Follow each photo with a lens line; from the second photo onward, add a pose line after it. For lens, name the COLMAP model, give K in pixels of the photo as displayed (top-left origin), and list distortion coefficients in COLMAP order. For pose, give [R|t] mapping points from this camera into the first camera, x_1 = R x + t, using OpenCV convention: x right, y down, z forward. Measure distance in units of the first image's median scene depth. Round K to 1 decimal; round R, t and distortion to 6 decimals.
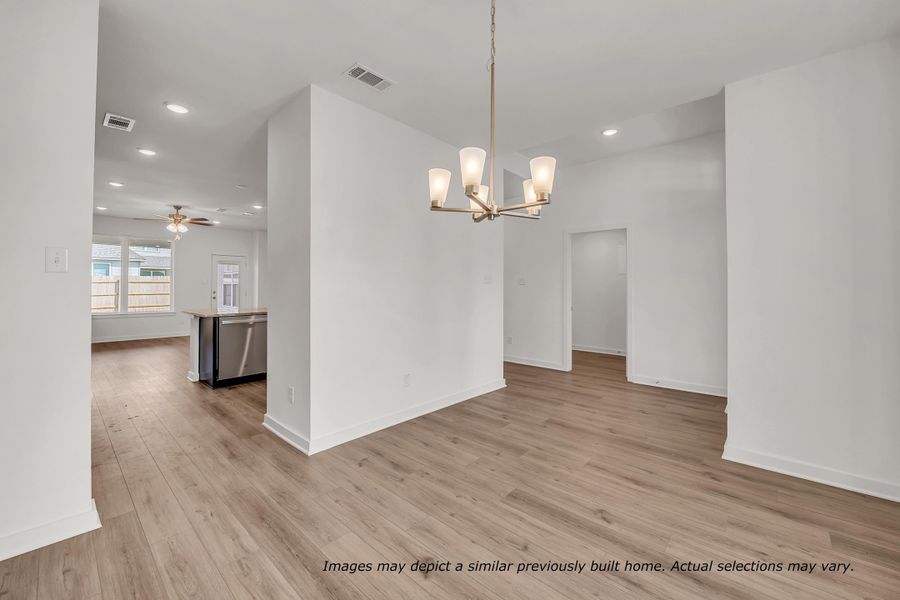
lens RADIAL K [[363.6, 0, 452.2], [0, 363.6, 281.1], [0, 0, 1]] dist [-0.001622, -0.000113]
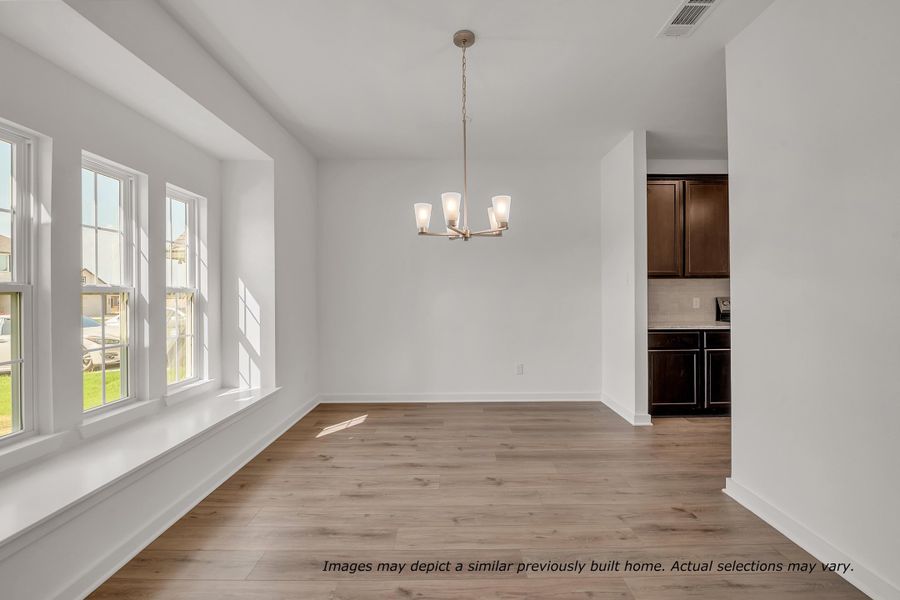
lens RADIAL K [[356.8, 0, 450.0], [0, 356.8, 300.0], [0, 0, 1]] dist [-0.009814, -0.000750]
pose [[-0.747179, 0.009960, -0.664548, 0.872752], [0.017757, 0.999830, -0.004979, 0.041717], [0.664385, -0.015521, -0.747229, 1.685085]]
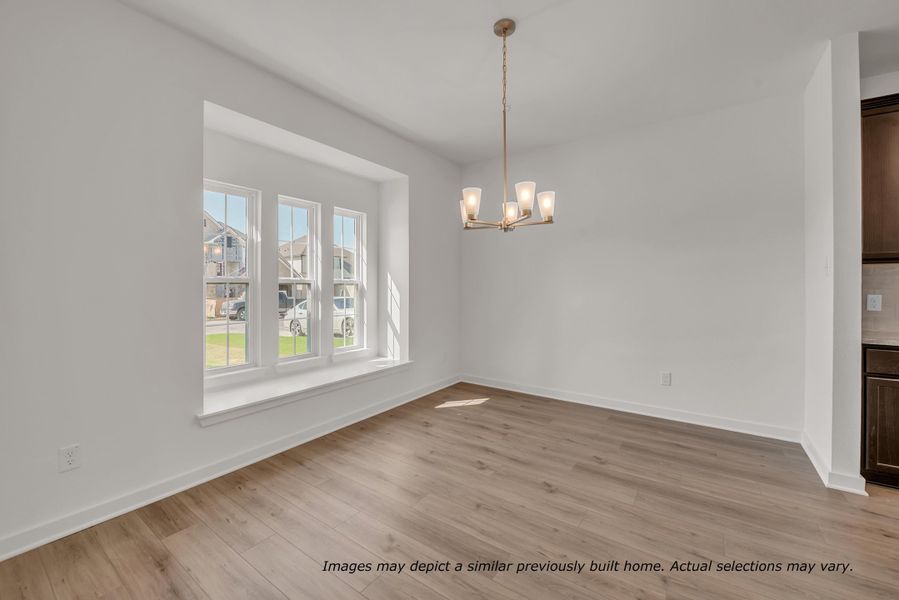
lens RADIAL K [[356.9, 0, 449.7], [0, 356.9, 292.1], [0, 0, 1]] dist [-0.000746, -0.005528]
pose [[-0.993073, -0.004633, -0.117411, 0.396020], [-0.003761, 0.999964, -0.007641, 0.047724], [0.117442, -0.007147, -0.993054, 1.962041]]
